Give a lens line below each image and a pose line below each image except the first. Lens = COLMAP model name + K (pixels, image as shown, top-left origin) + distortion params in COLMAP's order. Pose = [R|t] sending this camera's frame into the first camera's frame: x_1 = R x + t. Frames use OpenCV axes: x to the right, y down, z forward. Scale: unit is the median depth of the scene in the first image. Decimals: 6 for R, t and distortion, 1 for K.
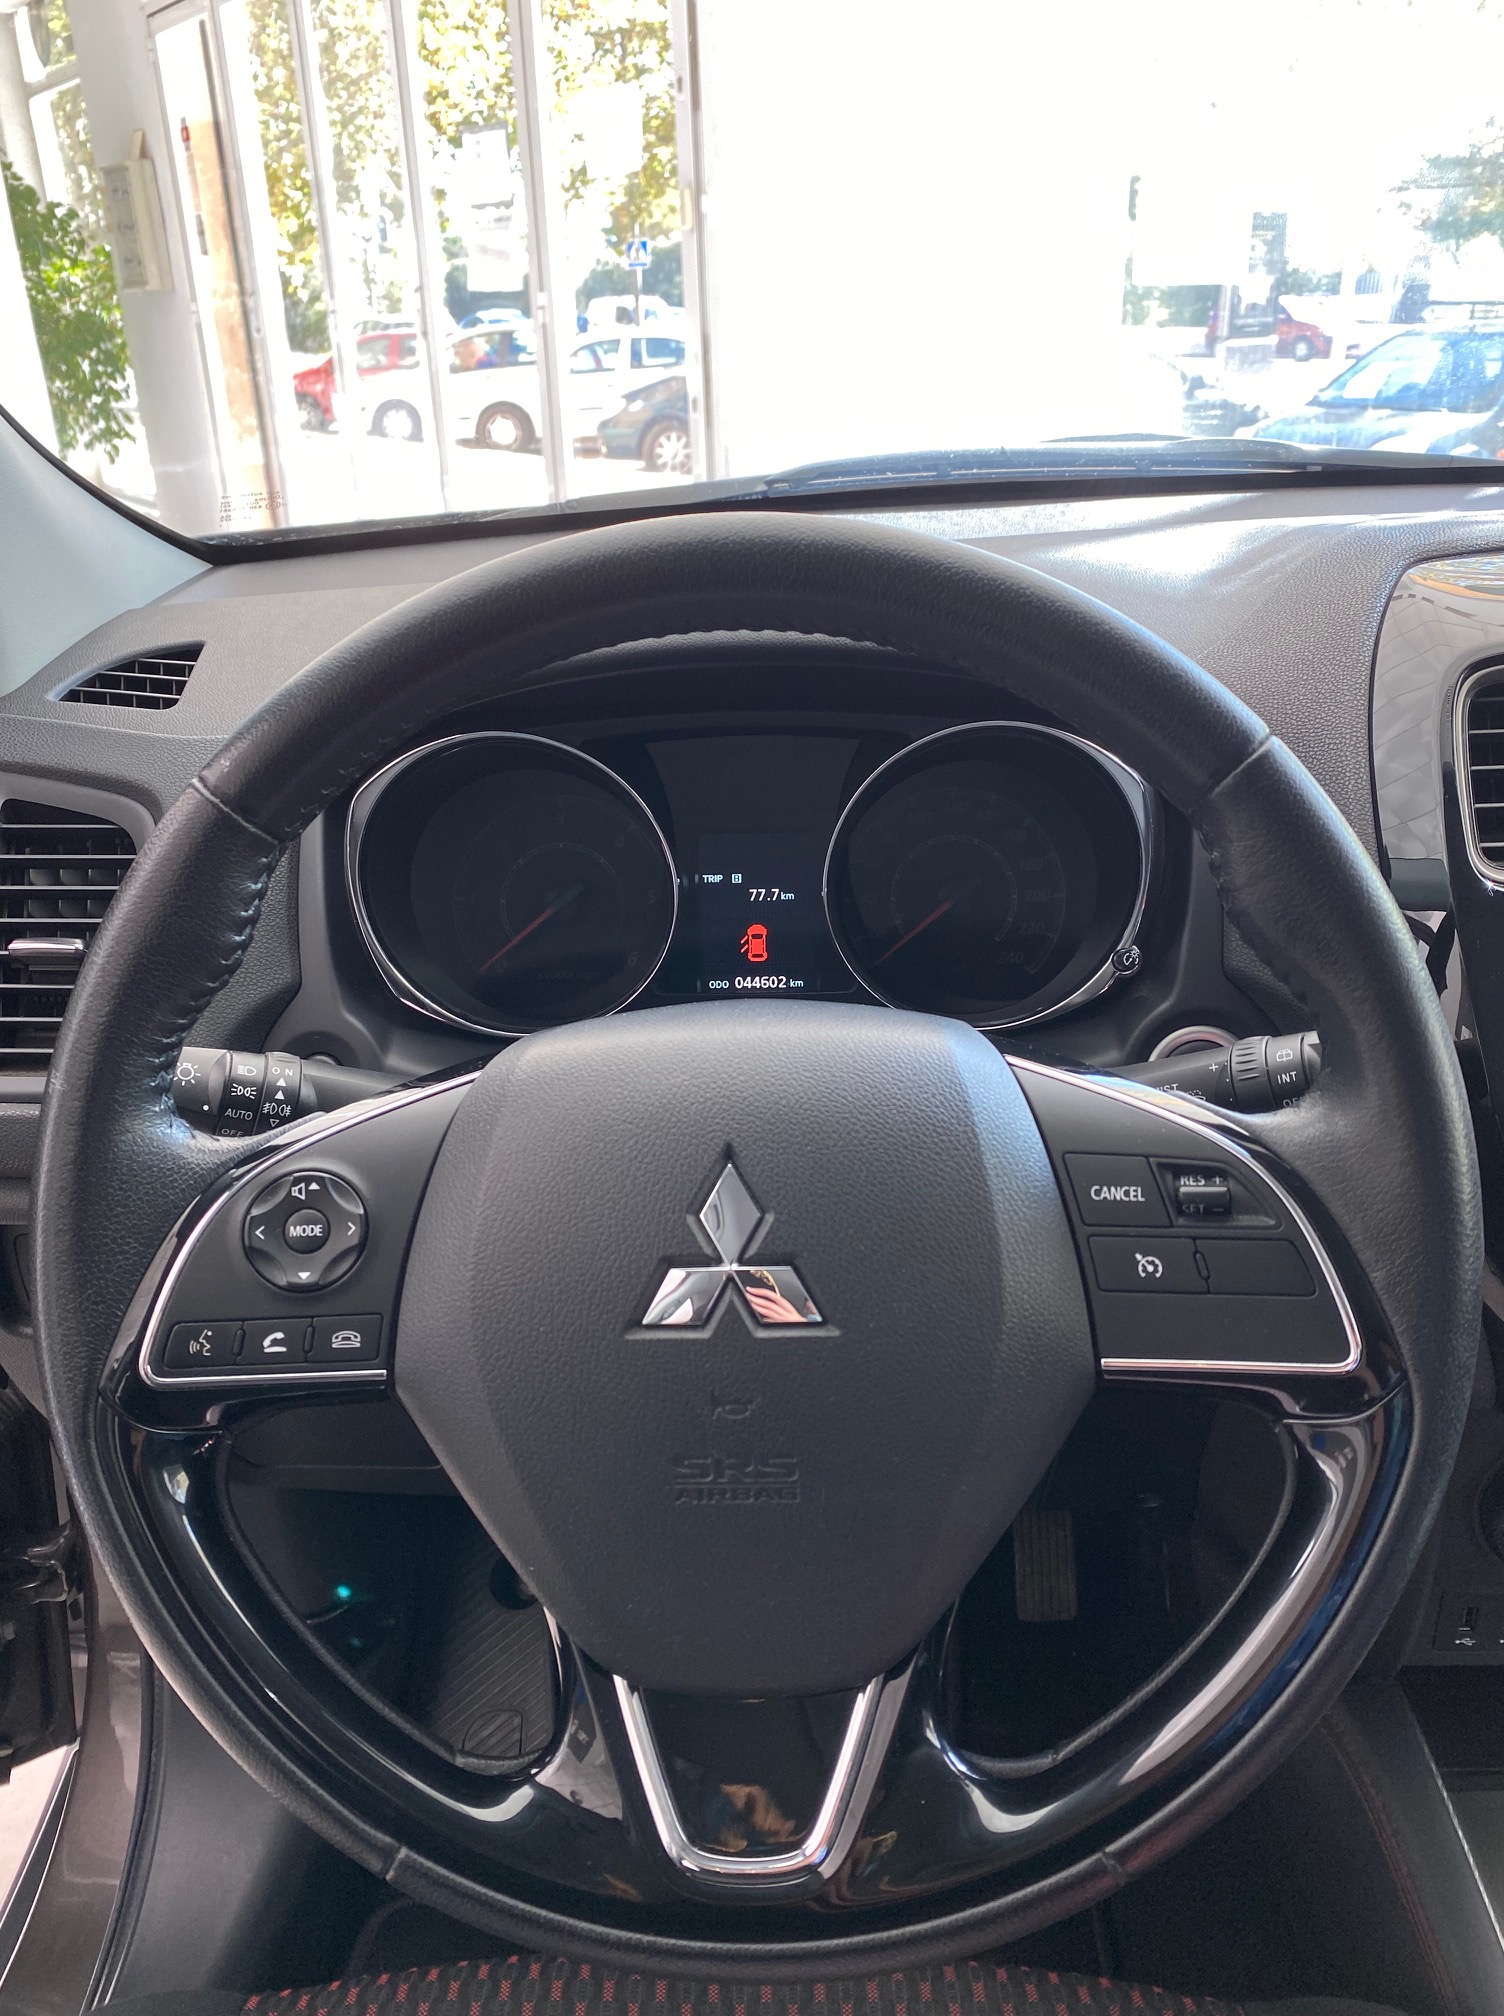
lens RADIAL K [[1582.0, 0, 752.0], [0, 1582.0, 1008.0], [0, 0, 1]] dist [0.098108, -0.001886]
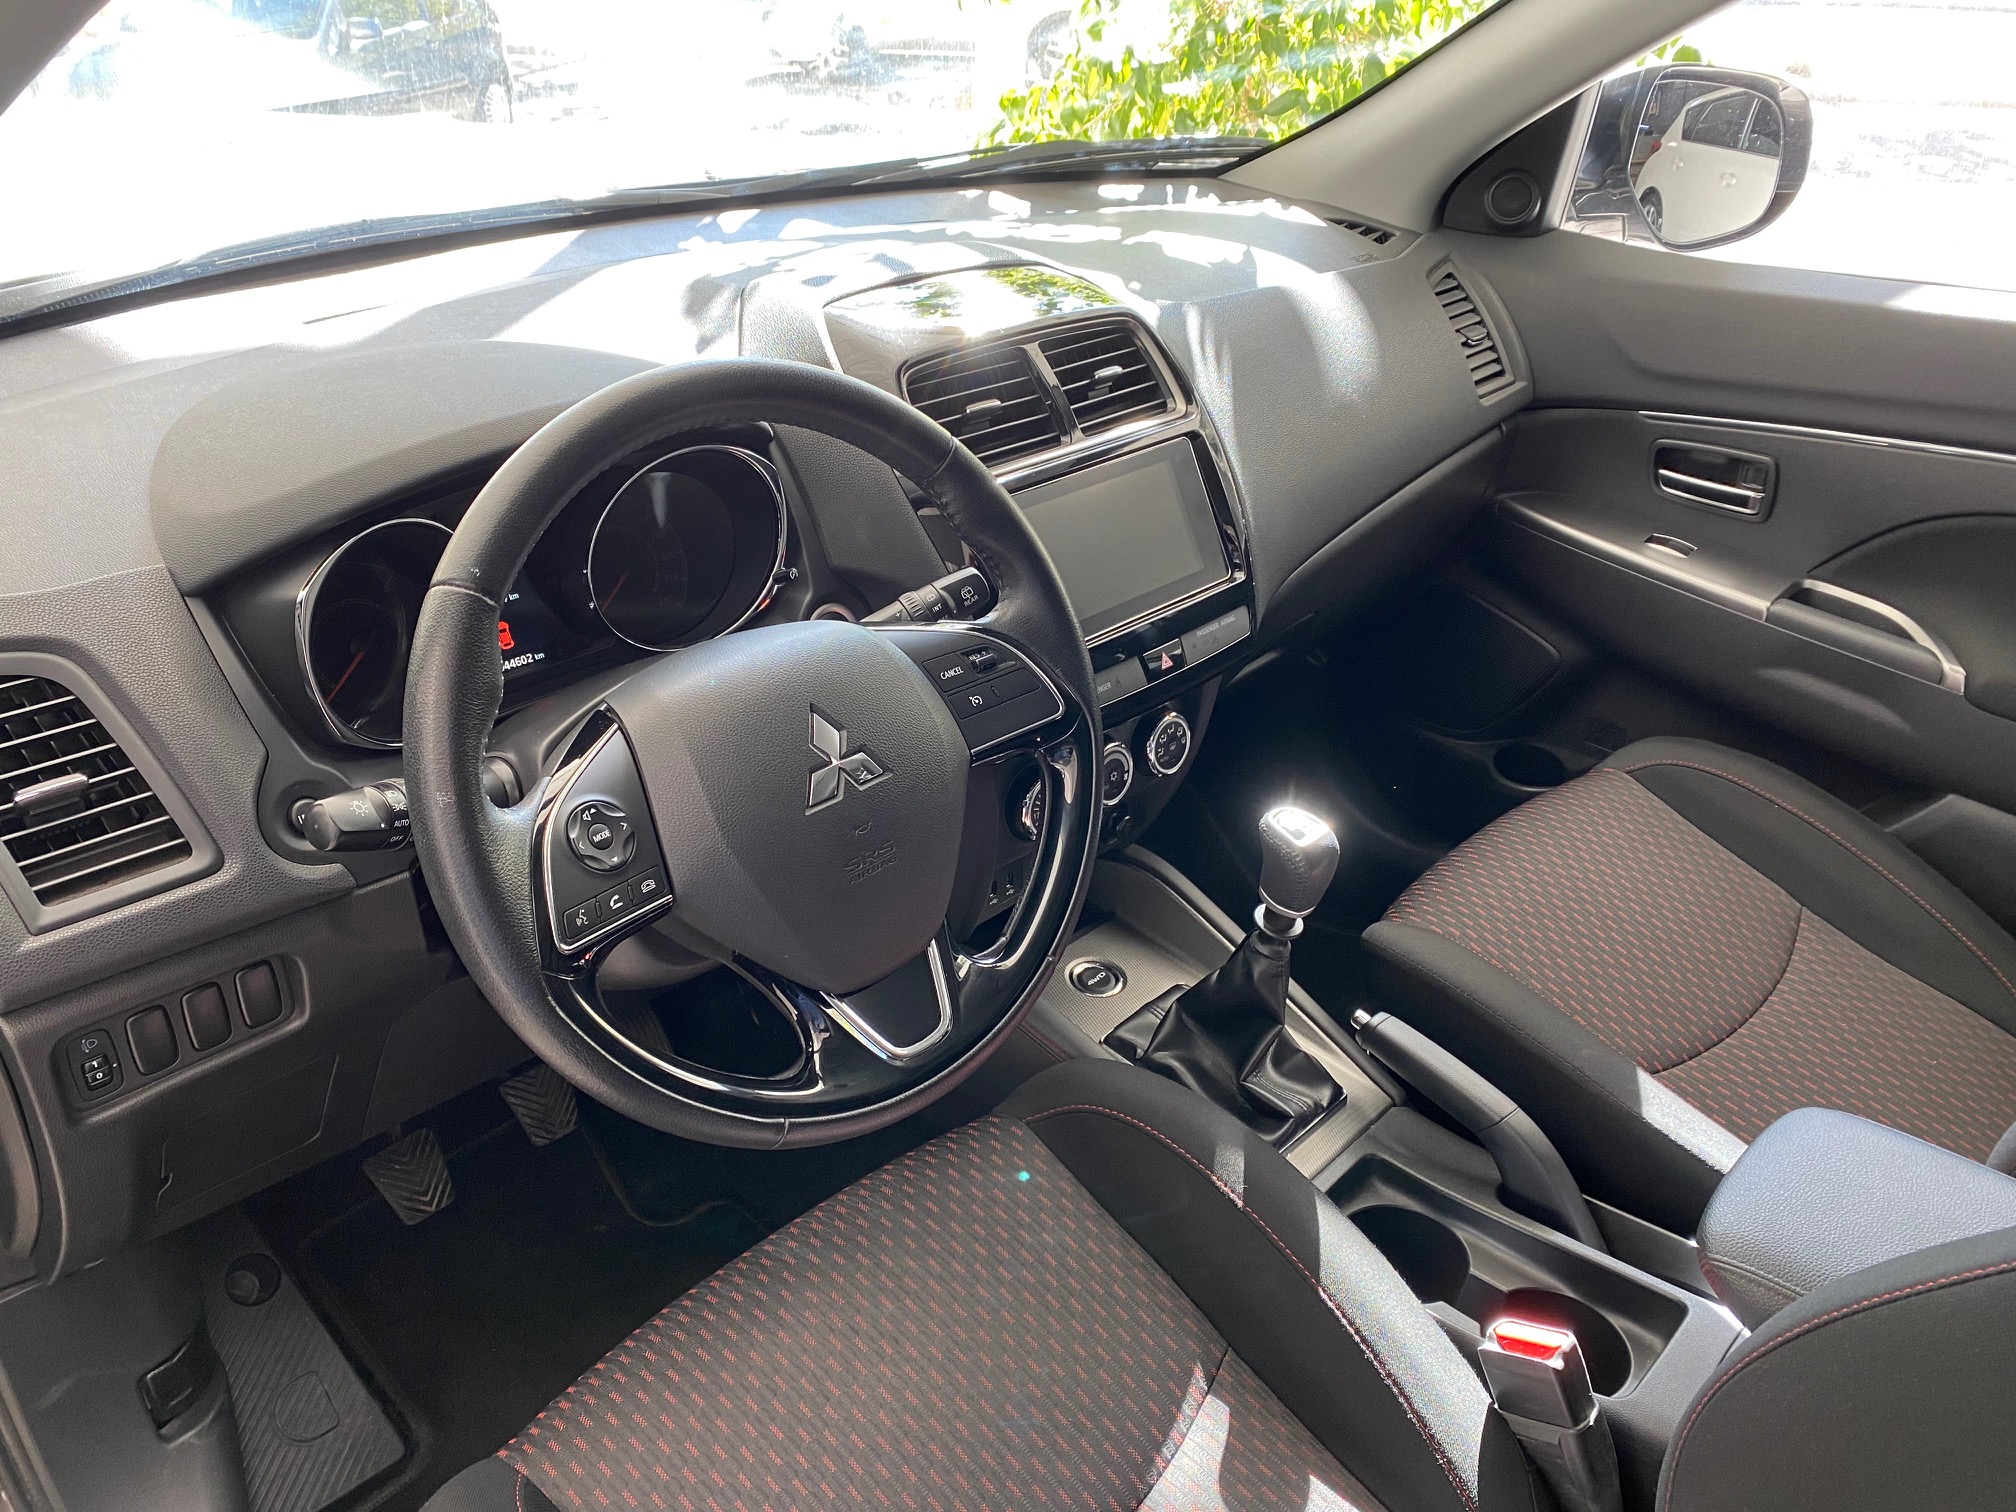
lens RADIAL K [[1582.0, 0, 1008.0], [0, 1582.0, 756.0], [0, 0, 1]] dist [0.098108, -0.001886]
pose [[0.671814, -0.316903, 0.669505, -0.771734], [0.264969, 0.946866, 0.182306, -0.091588], [-0.691706, 0.054923, 0.720088, -0.343422]]
